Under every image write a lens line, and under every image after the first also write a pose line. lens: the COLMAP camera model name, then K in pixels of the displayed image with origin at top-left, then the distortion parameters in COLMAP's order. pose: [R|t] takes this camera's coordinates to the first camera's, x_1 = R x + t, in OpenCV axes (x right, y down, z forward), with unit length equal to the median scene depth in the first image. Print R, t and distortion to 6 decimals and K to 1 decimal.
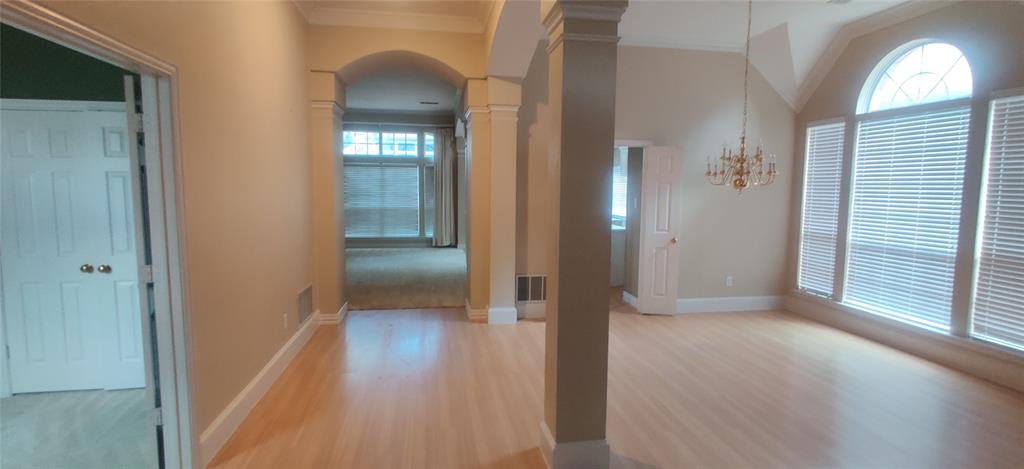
lens RADIAL K [[505.0, 0, 517.3], [0, 505.0, 236.3], [0, 0, 1]] dist [-0.001864, 0.004135]
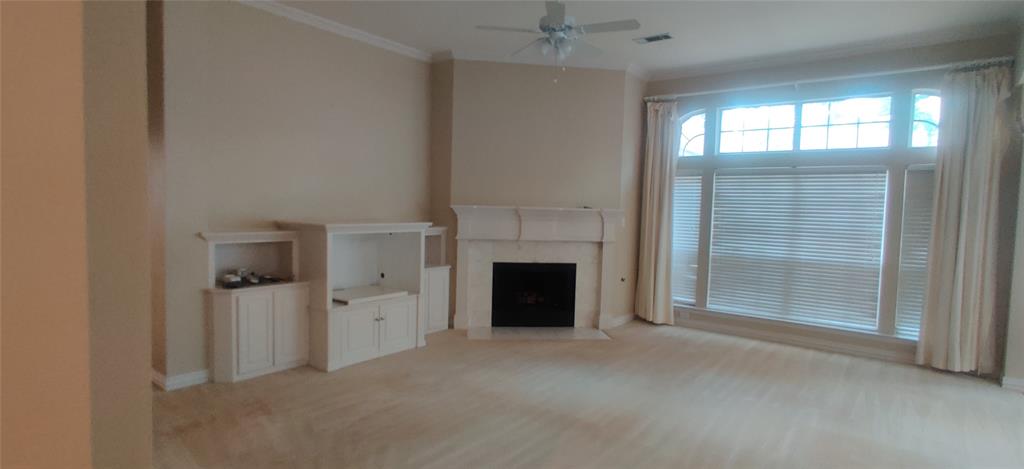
lens RADIAL K [[505.0, 0, 518.5], [0, 505.0, 234.7], [0, 0, 1]] dist [-0.001864, 0.004135]
pose [[0.686890, 0.047239, -0.725224, -0.098338], [-0.099425, 0.994611, -0.029383, -0.040039], [0.719928, 0.092288, 0.687885, 0.482050]]
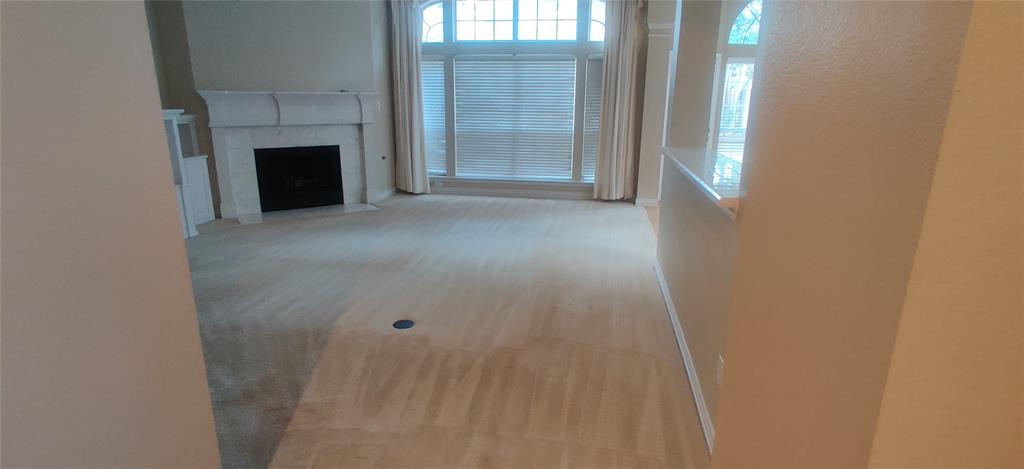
lens RADIAL K [[505.0, 0, 520.8], [0, 505.0, 234.1], [0, 0, 1]] dist [-0.001864, 0.004135]
pose [[0.949618, 0.080884, -0.302792, -0.065615], [-0.033364, 0.986723, 0.158946, -0.030691], [0.311628, -0.140836, 0.939709, 0.410748]]
